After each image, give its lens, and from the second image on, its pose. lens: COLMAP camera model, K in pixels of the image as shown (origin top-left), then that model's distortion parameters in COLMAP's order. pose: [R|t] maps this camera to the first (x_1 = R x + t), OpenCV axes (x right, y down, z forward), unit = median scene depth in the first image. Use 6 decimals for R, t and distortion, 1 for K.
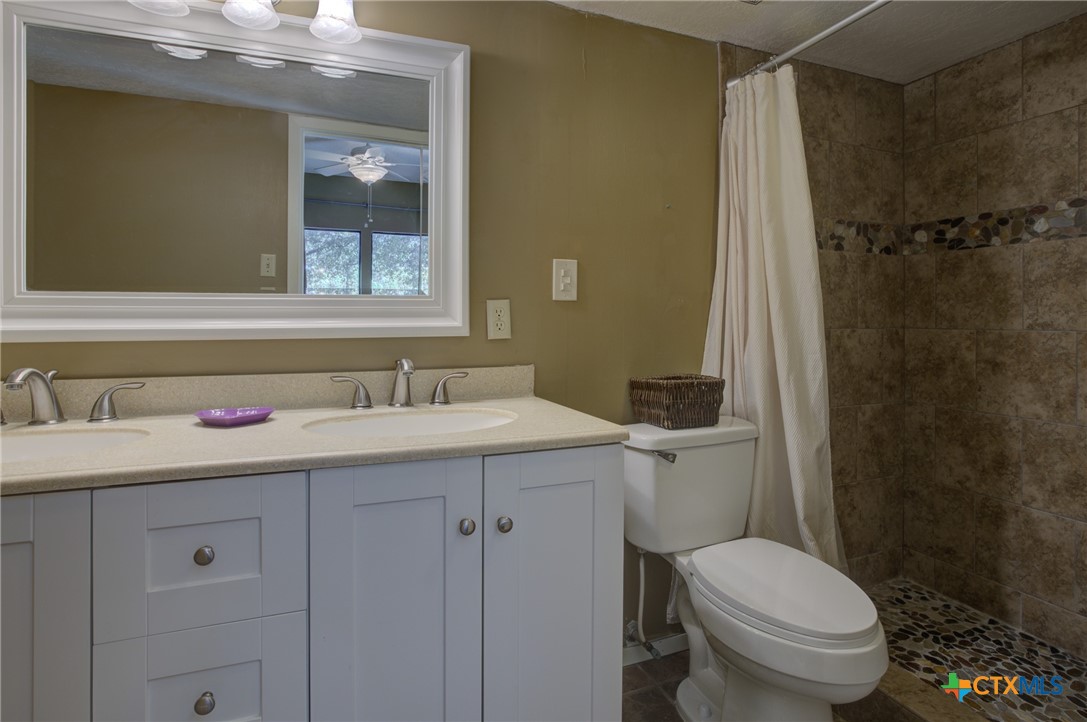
lens RADIAL K [[553.2, 0, 541.7], [0, 553.2, 306.9], [0, 0, 1]] dist [-0.045377, 0.012850]
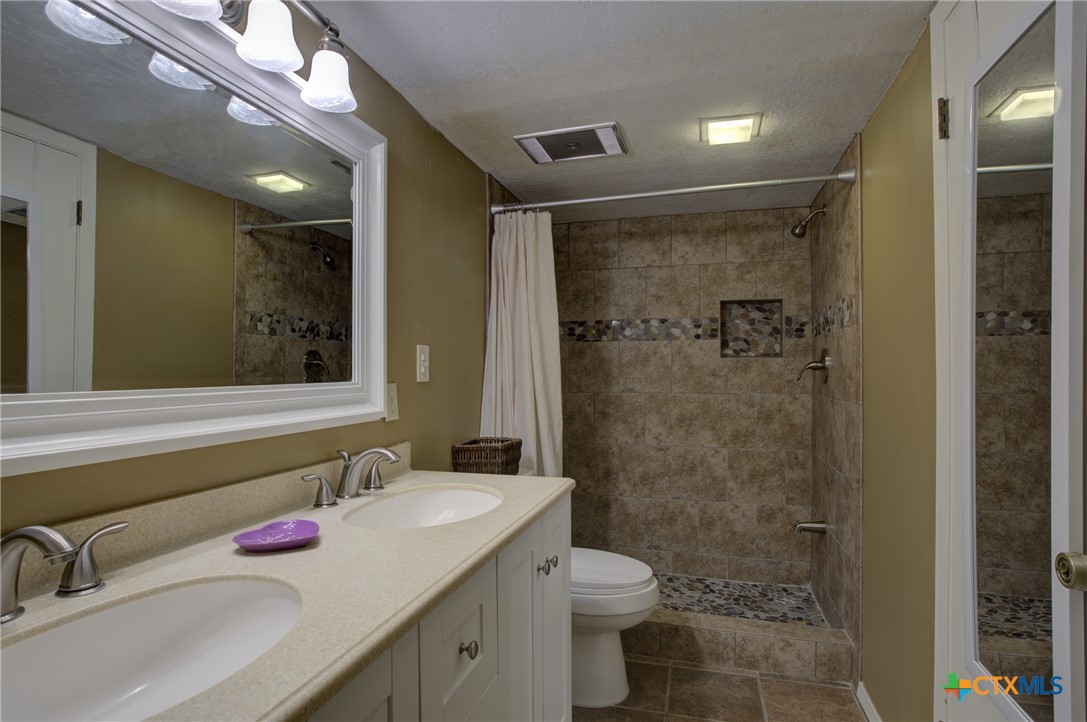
lens RADIAL K [[553.2, 0, 544.8], [0, 553.2, 362.6], [0, 0, 1]] dist [-0.045377, 0.012850]
pose [[0.625516, 0.008965, 0.780160, -0.608748], [-0.011846, 0.999928, -0.001993, -0.045763], [-0.780121, -0.007995, 0.625577, 0.095578]]
